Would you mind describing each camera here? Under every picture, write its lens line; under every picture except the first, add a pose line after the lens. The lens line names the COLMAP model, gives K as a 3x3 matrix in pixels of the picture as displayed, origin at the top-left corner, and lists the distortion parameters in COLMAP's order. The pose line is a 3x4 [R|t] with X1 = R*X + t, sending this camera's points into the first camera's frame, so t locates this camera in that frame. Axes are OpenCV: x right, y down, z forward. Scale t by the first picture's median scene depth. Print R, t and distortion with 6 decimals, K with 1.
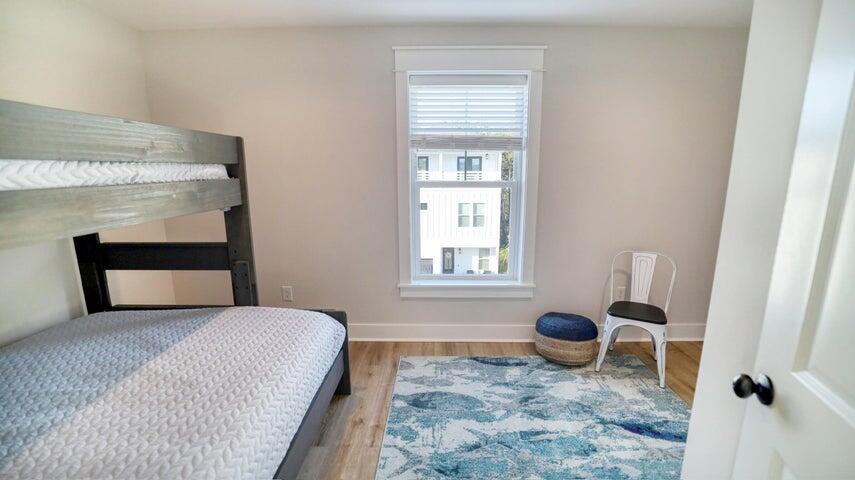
lens RADIAL K [[364.8, 0, 431.5], [0, 364.8, 239.5], [0, 0, 1]] dist [-0.050105, 0.016568]
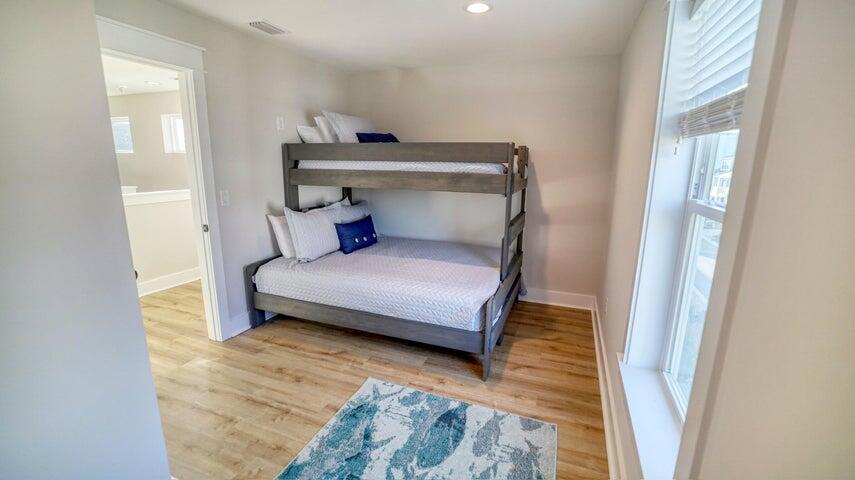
lens RADIAL K [[364.8, 0, 431.5], [0, 364.8, 239.5], [0, 0, 1]] dist [-0.050105, 0.016568]
pose [[-0.336750, 0.192720, -0.921661, 0.818075], [-0.196839, 0.942794, 0.269059, -0.245456], [0.920790, 0.272025, -0.279551, 1.179614]]
